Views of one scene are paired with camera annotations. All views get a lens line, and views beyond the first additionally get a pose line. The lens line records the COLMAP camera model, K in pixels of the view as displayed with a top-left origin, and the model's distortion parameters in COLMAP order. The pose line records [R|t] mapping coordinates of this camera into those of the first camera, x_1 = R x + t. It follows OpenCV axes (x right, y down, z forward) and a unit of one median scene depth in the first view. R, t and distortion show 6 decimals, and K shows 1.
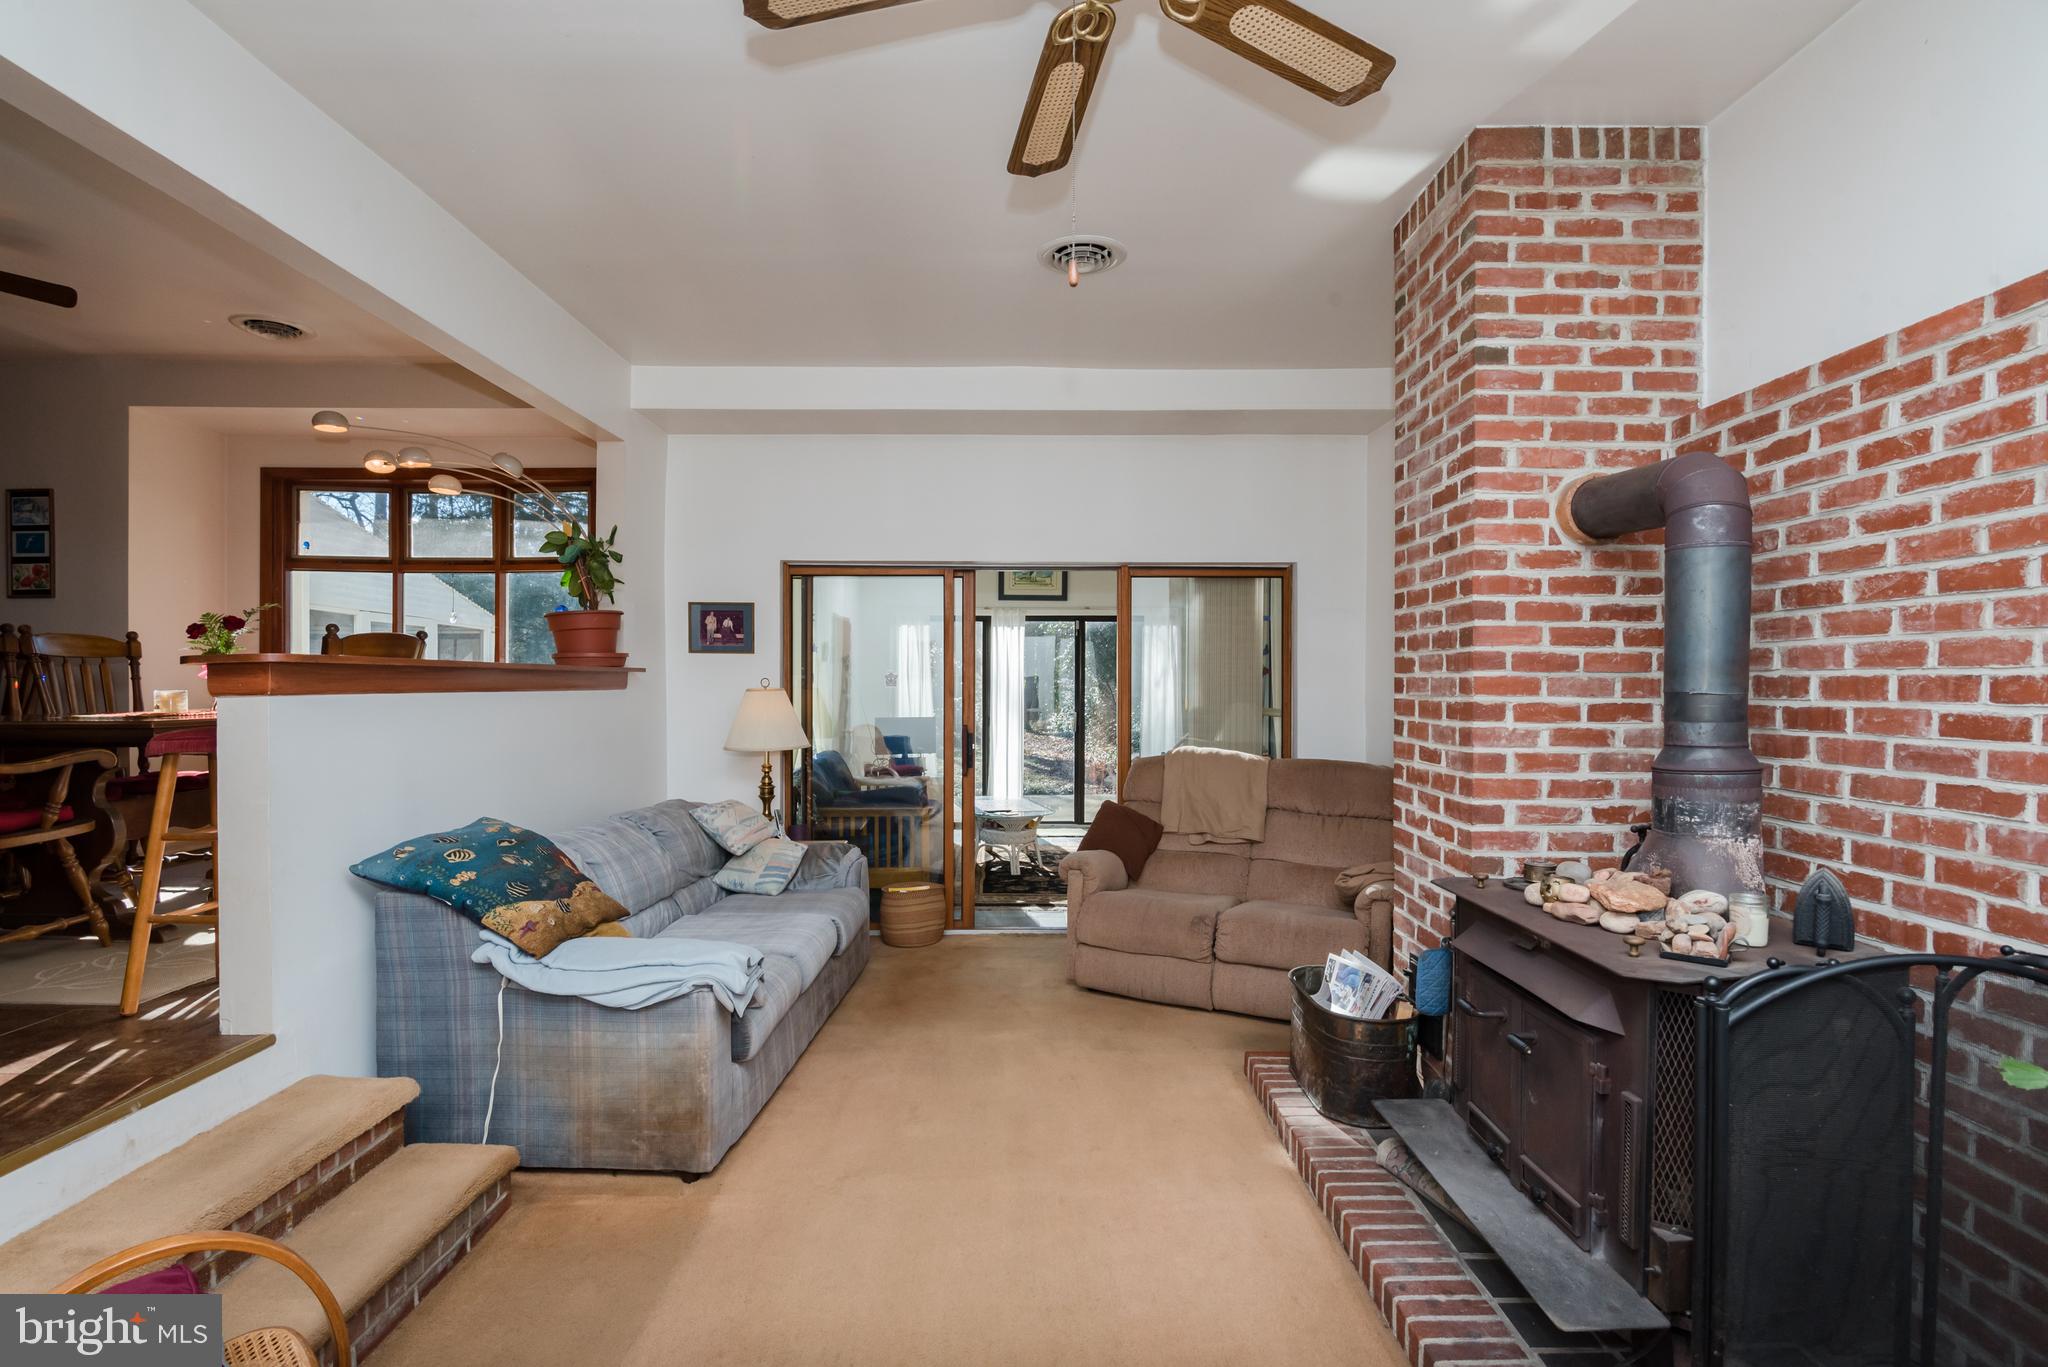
lens RADIAL K [[1044.3, 0, 1025.8], [0, 1044.3, 684.1], [0, 0, 1]] dist [-0.000948, -0.000388]
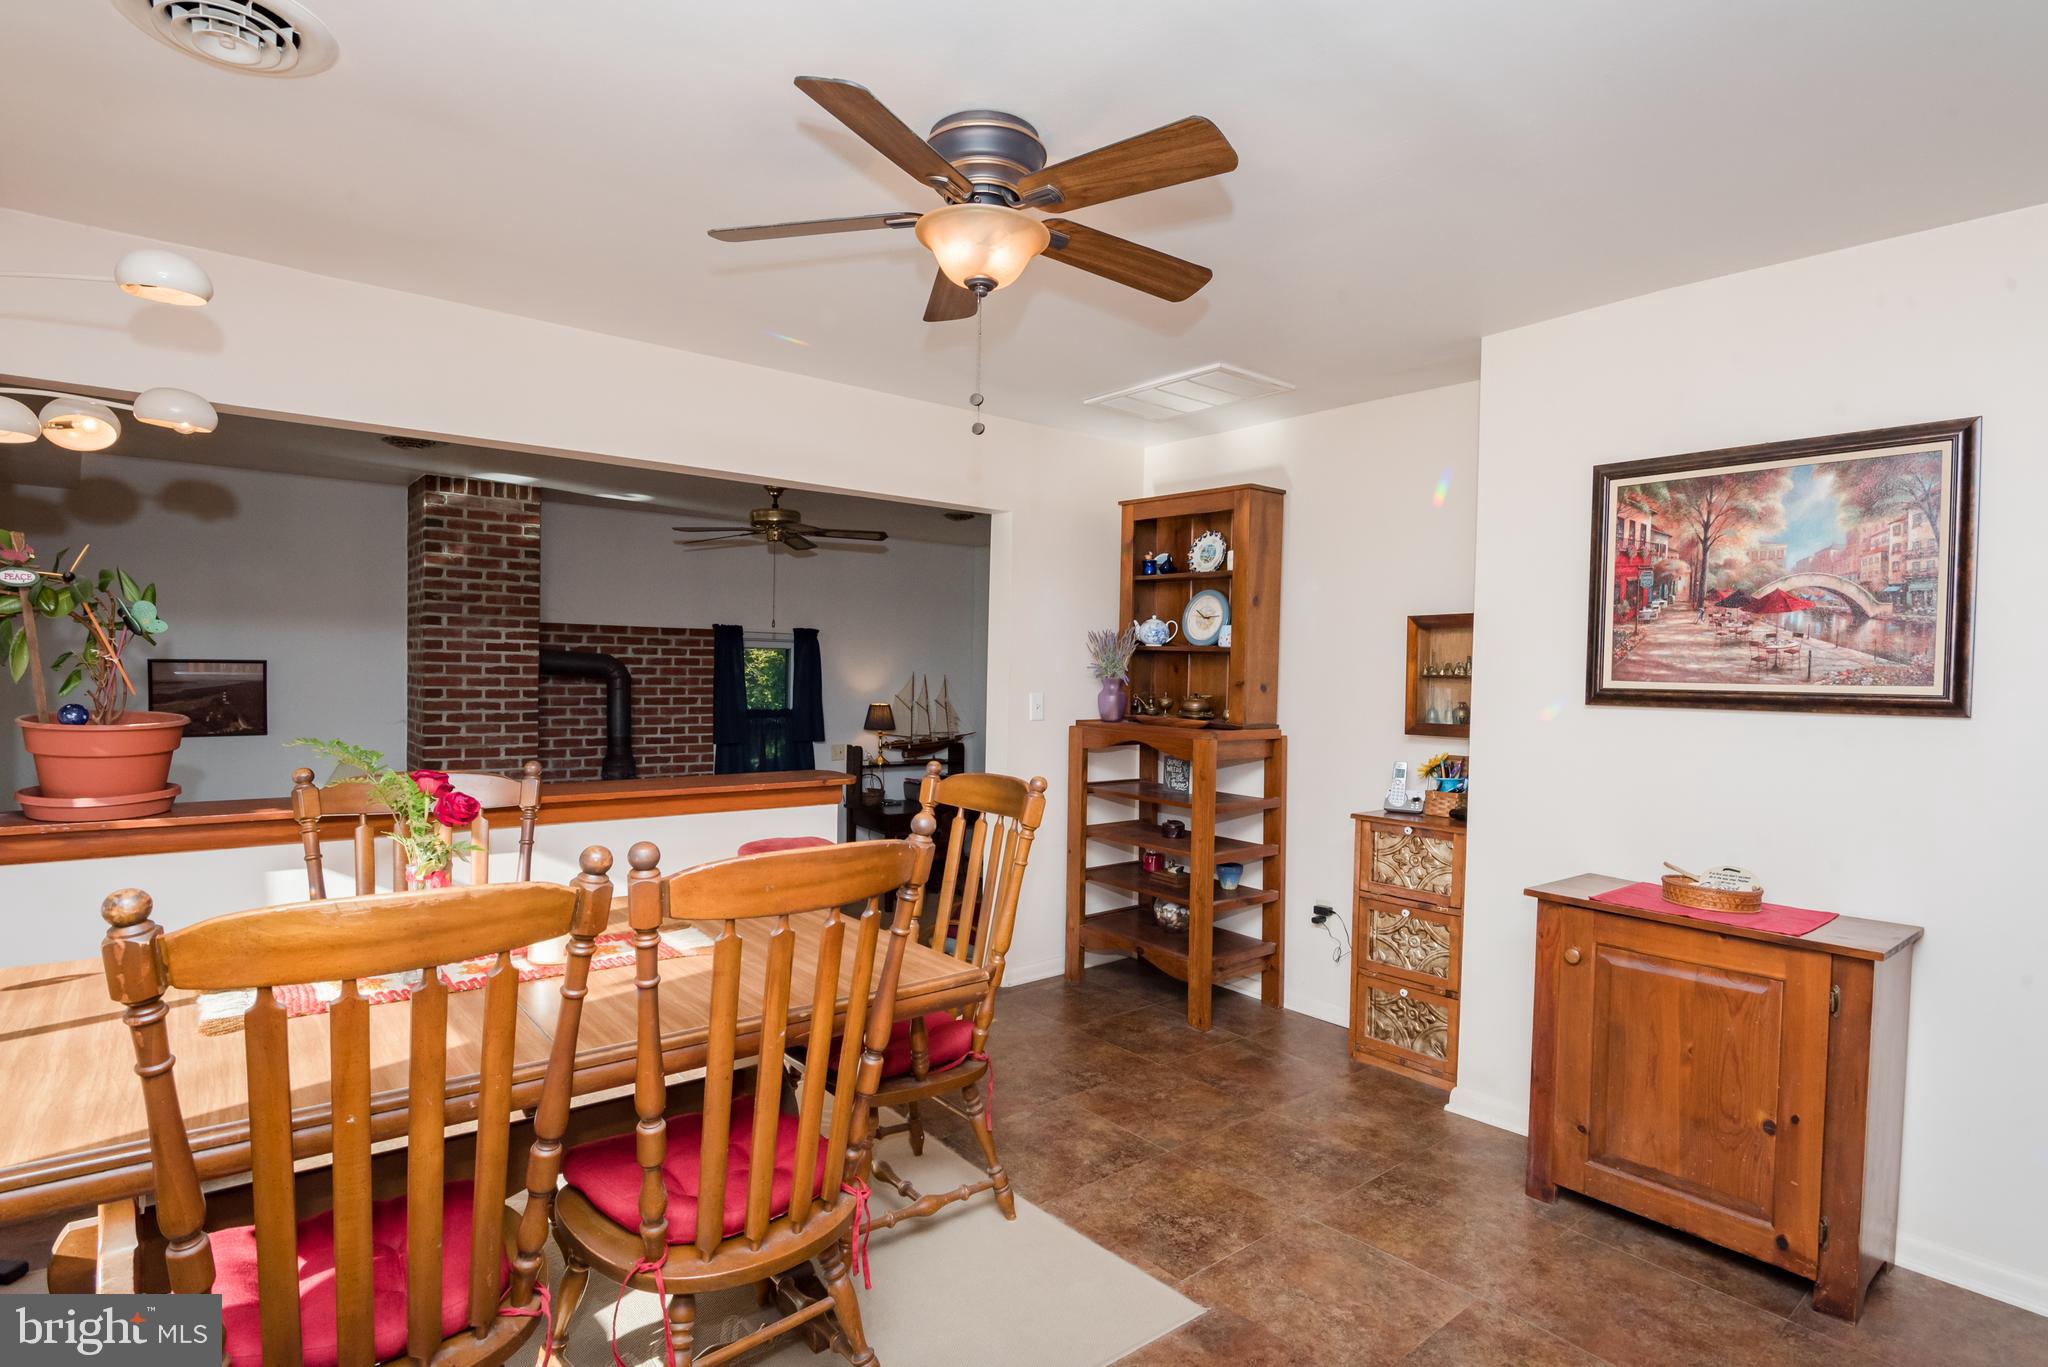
lens RADIAL K [[1044.3, 0, 1022.3], [0, 1044.3, 684.2], [0, 0, 1]] dist [-0.000948, -0.000388]
pose [[-0.650268, -0.033498, 0.758966, -1.961563], [-0.018746, 0.999431, 0.028050, -0.205235], [-0.759473, 0.004012, -0.650526, 1.706688]]
